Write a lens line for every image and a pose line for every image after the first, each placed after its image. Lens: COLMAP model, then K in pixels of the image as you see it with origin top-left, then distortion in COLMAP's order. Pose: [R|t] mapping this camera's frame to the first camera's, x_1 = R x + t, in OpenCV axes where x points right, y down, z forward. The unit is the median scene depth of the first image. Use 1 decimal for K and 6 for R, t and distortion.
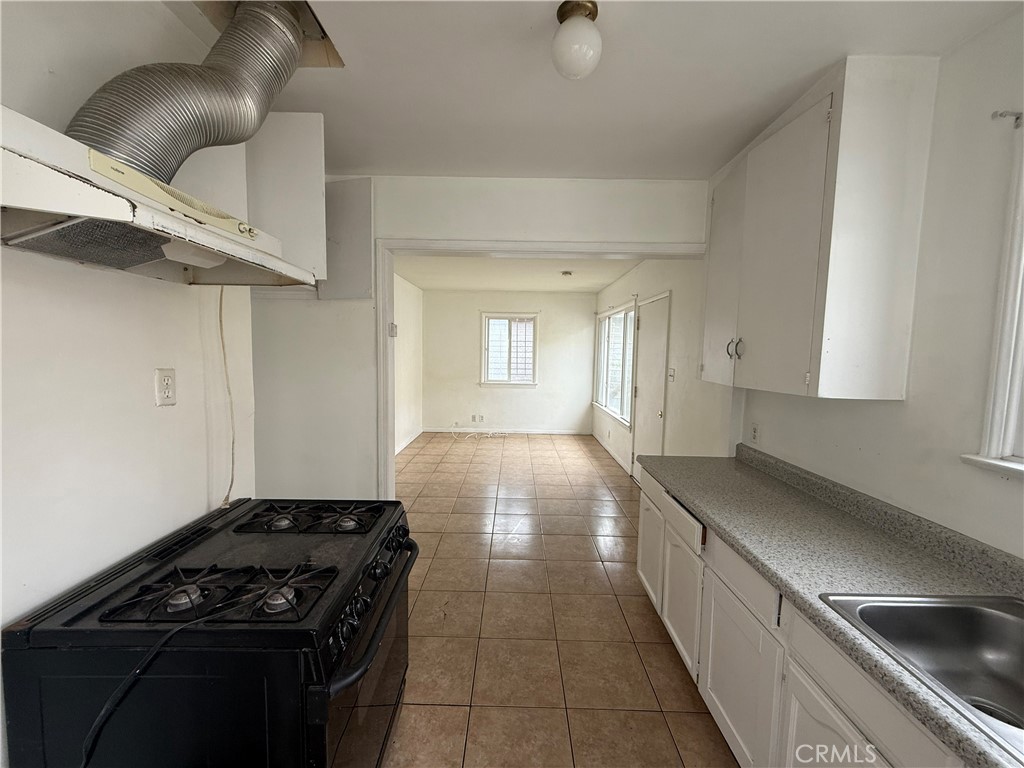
lens RADIAL K [[405.9, 0, 515.3], [0, 405.9, 382.4], [0, 0, 1]] dist [0.001071, -0.000635]
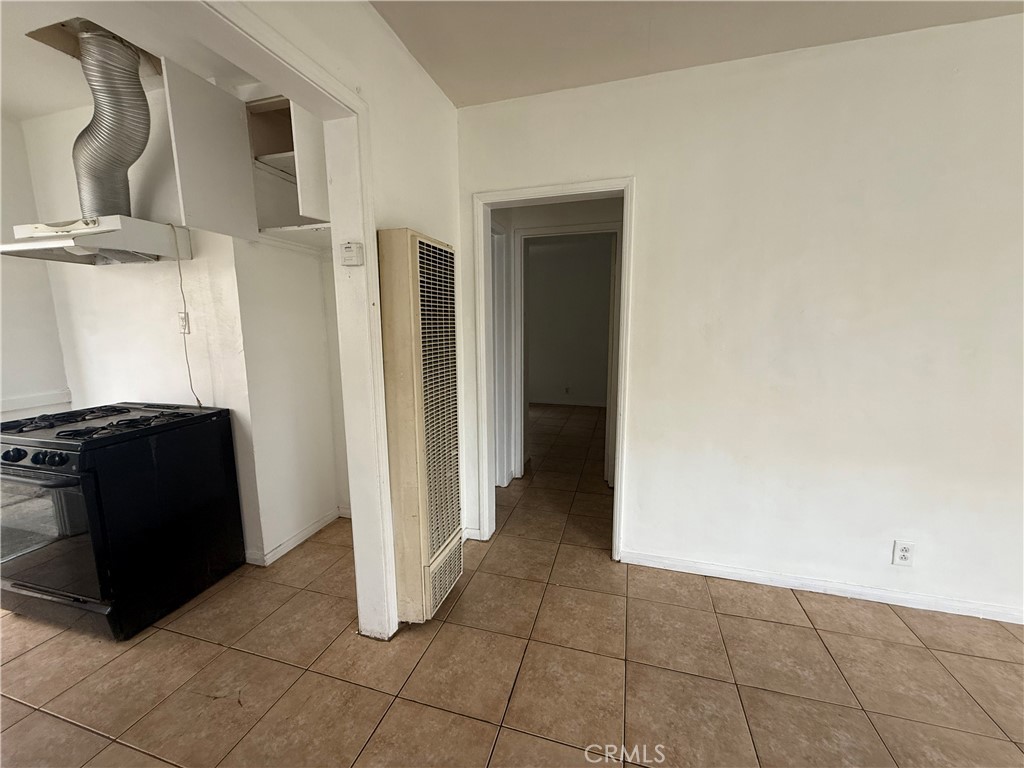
lens RADIAL K [[405.9, 0, 509.3], [0, 405.9, 385.7], [0, 0, 1]] dist [0.001071, -0.000635]
pose [[-0.283921, 0.132632, -0.949630, 0.080886], [-0.073071, 0.984514, 0.159351, -0.019488], [0.956059, 0.114634, -0.269833, 0.511548]]
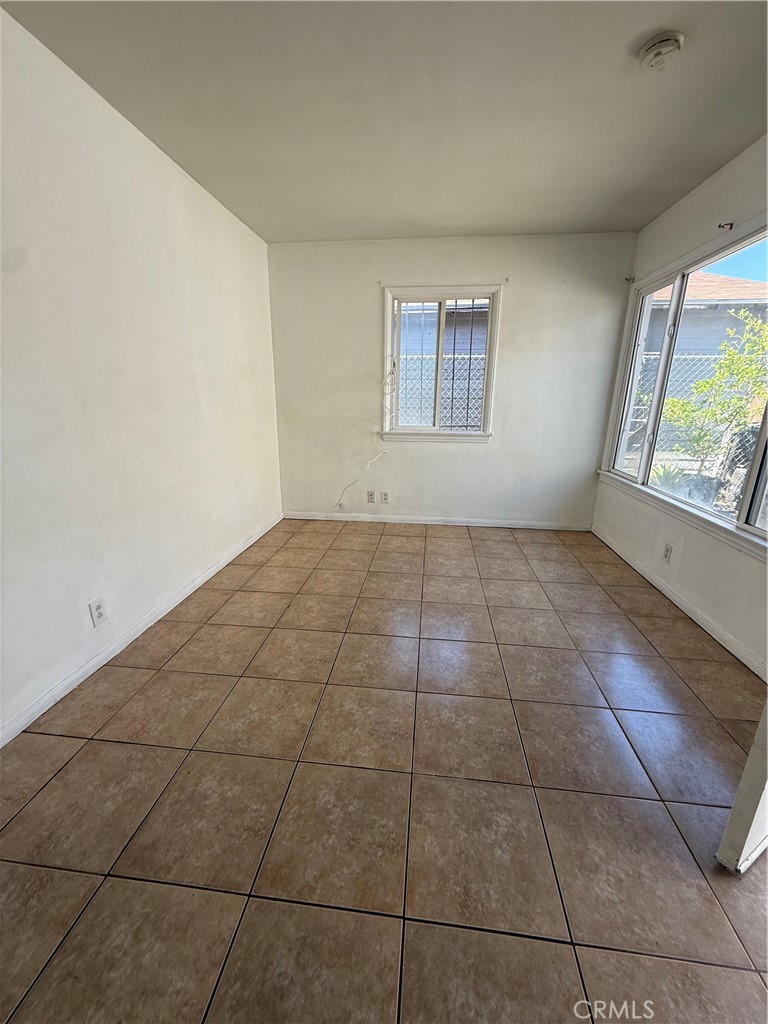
lens RADIAL K [[405.9, 0, 384.0], [0, 405.9, 511.0], [0, 0, 1]] dist [0.001071, -0.000635]
pose [[0.992982, 0.023137, -0.115981, -0.020080], [0.000433, 0.979959, 0.199198, -0.004236], [0.118265, -0.197850, 0.973072, 0.475402]]
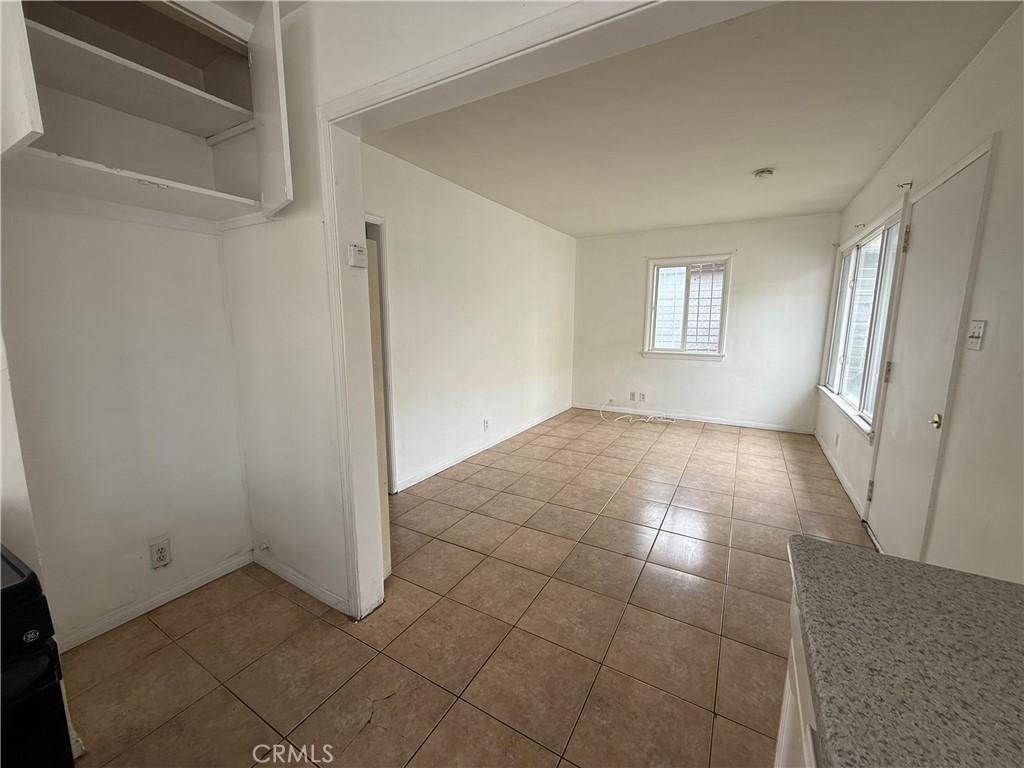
lens RADIAL K [[405.9, 0, 512.6], [0, 405.9, 383.1], [0, 0, 1]] dist [0.001071, -0.000635]
pose [[0.865606, 0.060193, -0.497095, 0.092705], [-0.024520, 0.996653, 0.077986, 0.006019], [0.500126, -0.055316, 0.864184, 0.199907]]
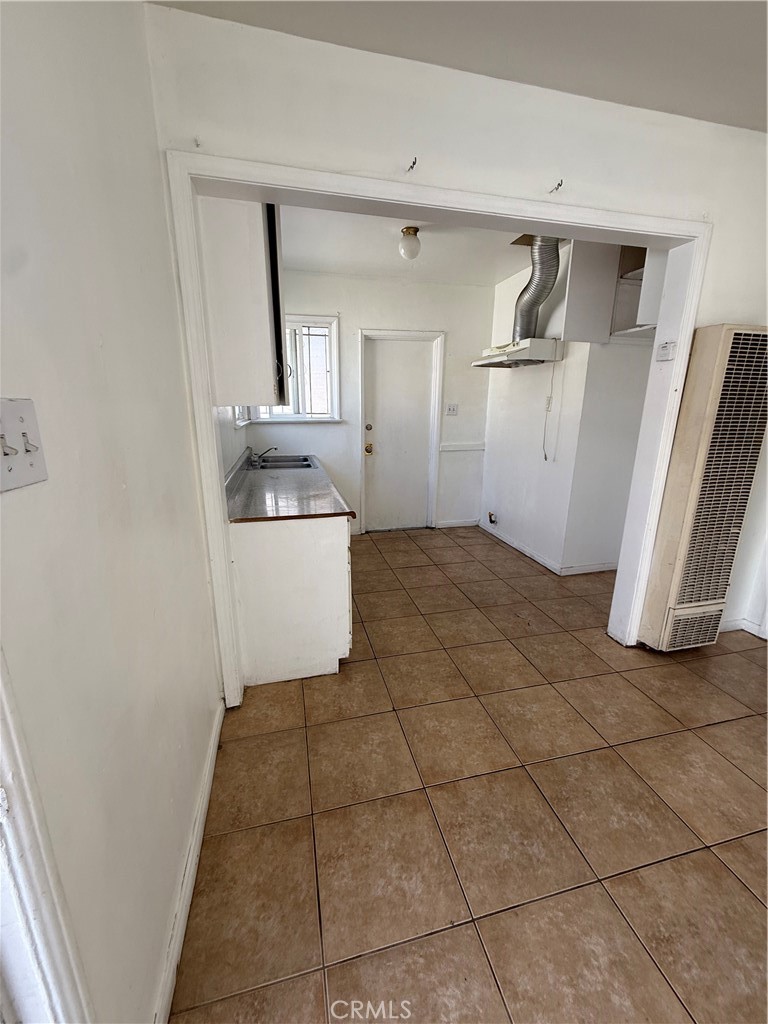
lens RADIAL K [[405.9, 0, 388.2], [0, 405.9, 511.3], [0, 0, 1]] dist [0.001071, -0.000635]
pose [[-0.969052, 0.037575, -0.243979, 0.153028], [-0.044075, 0.946131, 0.320771, -0.024596], [0.242889, 0.321597, -0.915194, 0.614358]]
